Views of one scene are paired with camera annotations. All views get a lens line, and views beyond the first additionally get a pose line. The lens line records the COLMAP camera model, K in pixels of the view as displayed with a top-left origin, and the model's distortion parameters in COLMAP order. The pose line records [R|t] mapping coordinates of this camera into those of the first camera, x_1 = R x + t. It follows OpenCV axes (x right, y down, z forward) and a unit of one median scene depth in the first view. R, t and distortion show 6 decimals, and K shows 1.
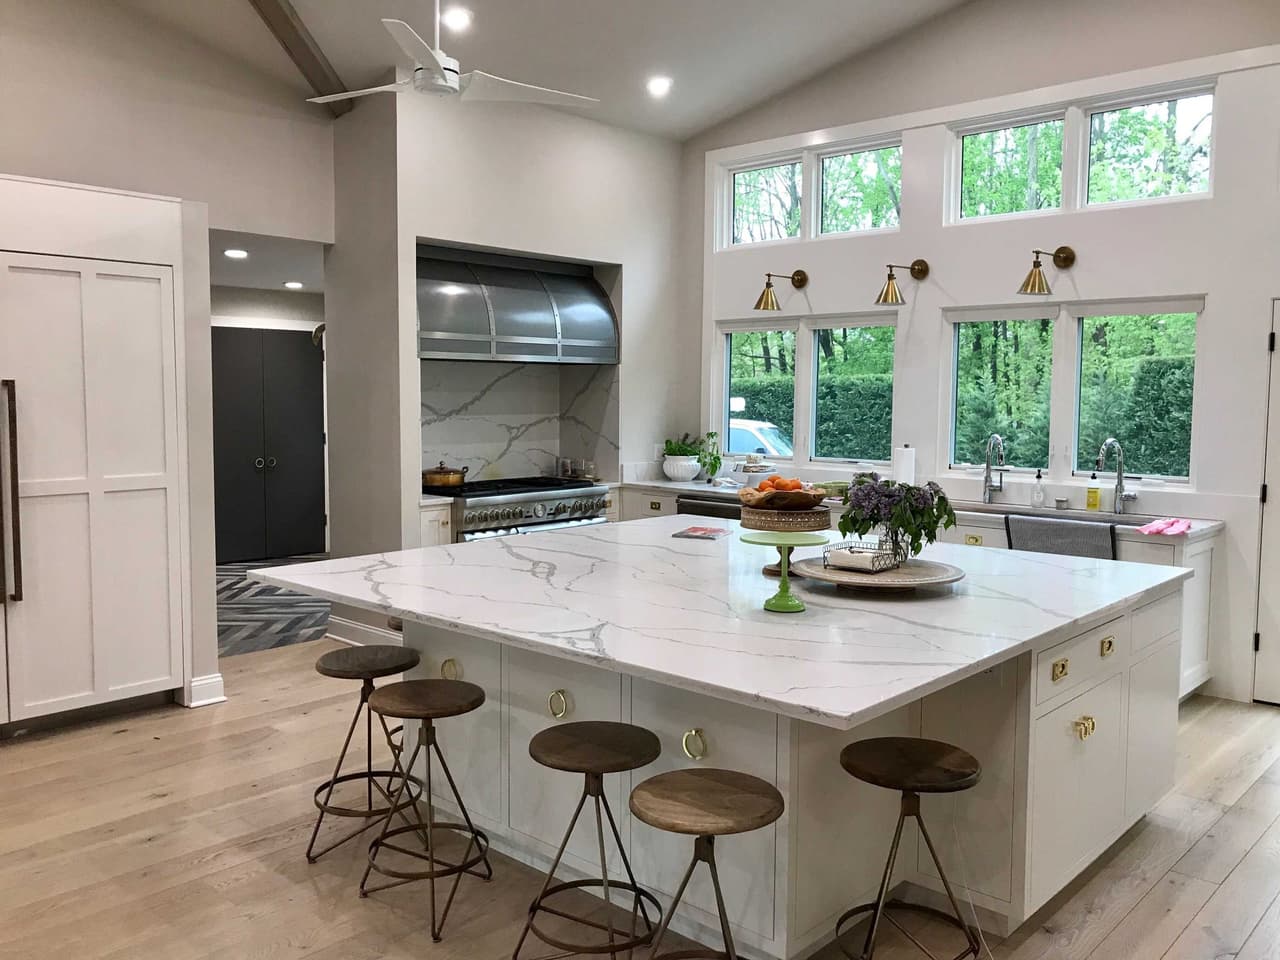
lens RADIAL K [[1052.7, 0, 631.5], [0, 1052.7, 490.4], [0, 0, 1]] dist [0.034987, -0.014669]
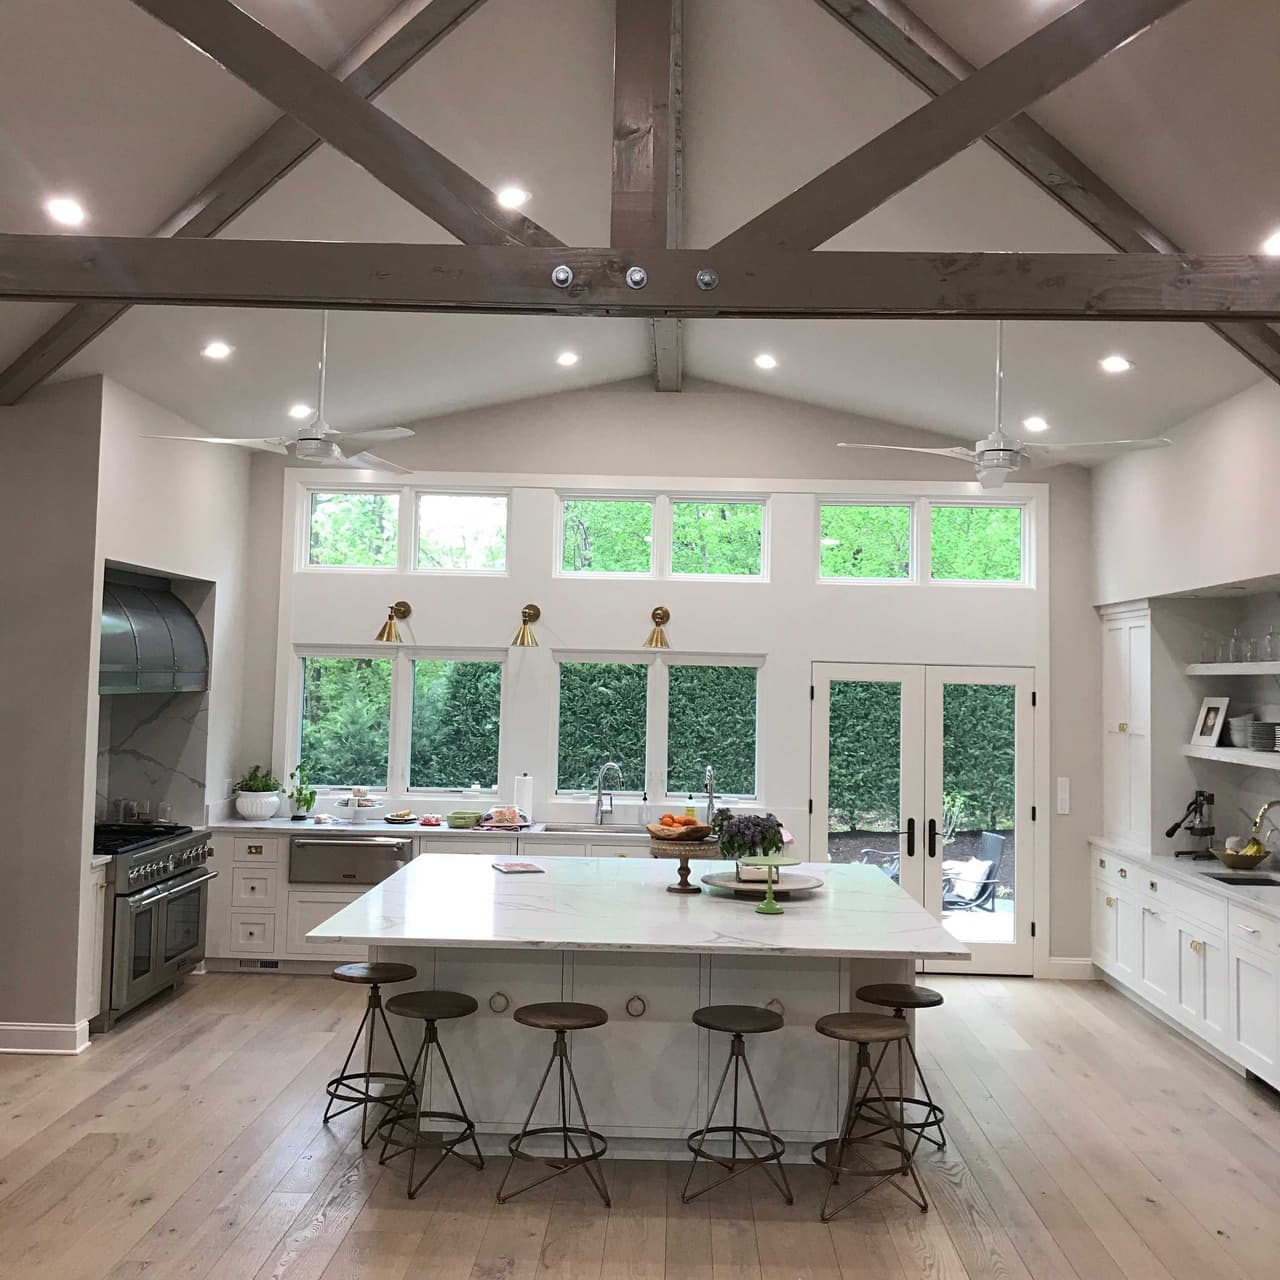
lens RADIAL K [[1405.7, 0, 647.4], [0, 1405.7, 632.7], [0, 0, 1]] dist [0.033128, 0.000000]
pose [[0.751689, 0.032413, 0.658721, -0.563517], [0.045216, 0.993909, -0.100504, -0.034956], [-0.657966, 0.105332, 0.745645, -0.153349]]
